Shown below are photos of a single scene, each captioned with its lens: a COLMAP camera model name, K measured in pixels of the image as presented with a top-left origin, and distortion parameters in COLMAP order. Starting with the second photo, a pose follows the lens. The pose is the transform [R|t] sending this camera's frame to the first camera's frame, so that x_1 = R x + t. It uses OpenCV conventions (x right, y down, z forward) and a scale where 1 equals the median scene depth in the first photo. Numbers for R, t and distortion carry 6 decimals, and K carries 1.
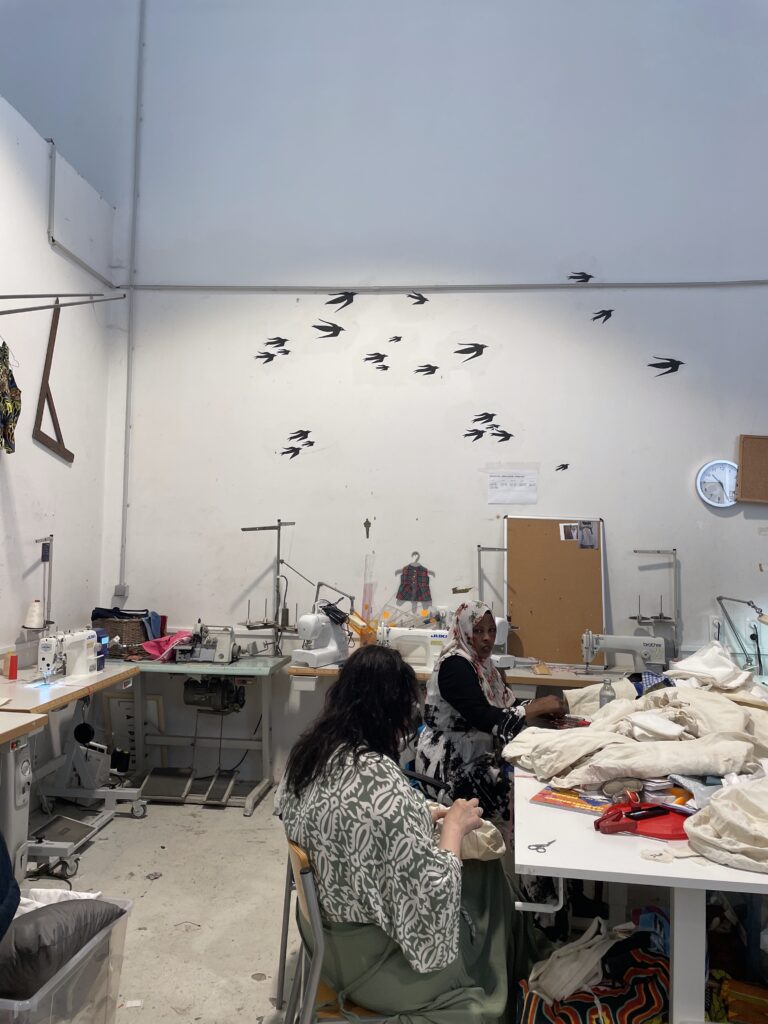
lens RADIAL K [[709.4, 0, 384.0], [0, 709.4, 512.0], [0, 0, 1]] dist [-0.002246, 0.000633]
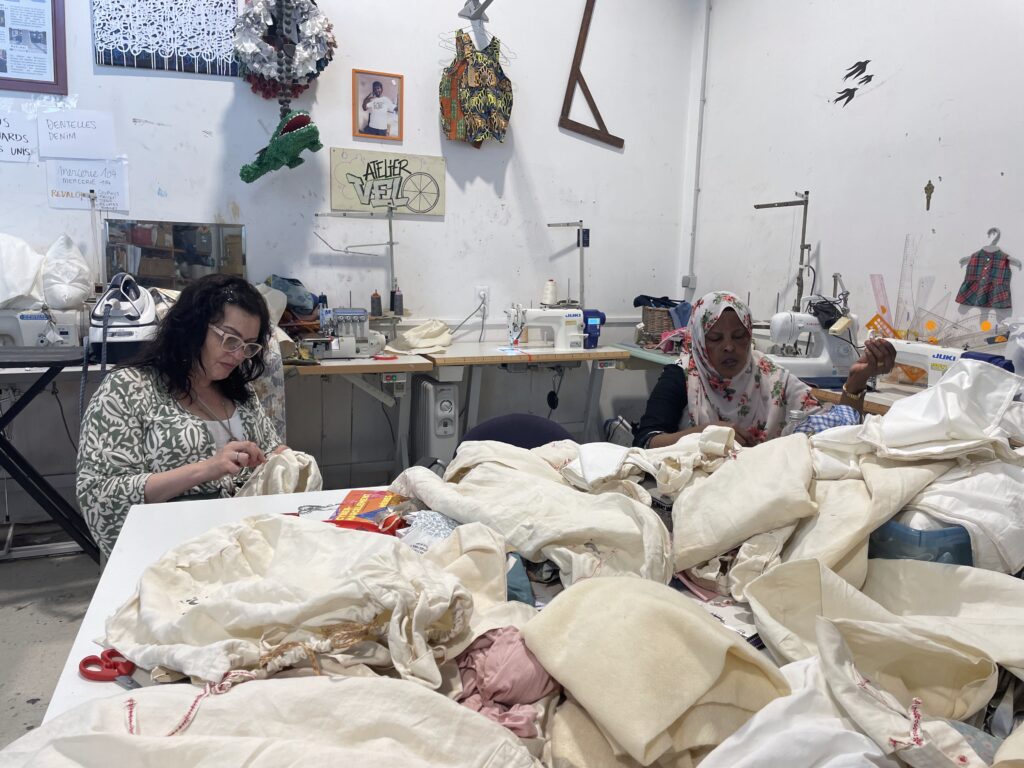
lens RADIAL K [[709.4, 0, 512.0], [0, 709.4, 384.0], [0, 0, 1]] dist [-0.002246, 0.000633]
pose [[0.524303, 0.150882, -0.838058, 0.365855], [0.032360, 0.979936, 0.196670, 0.054287], [0.850917, -0.130234, 0.508900, 0.307769]]
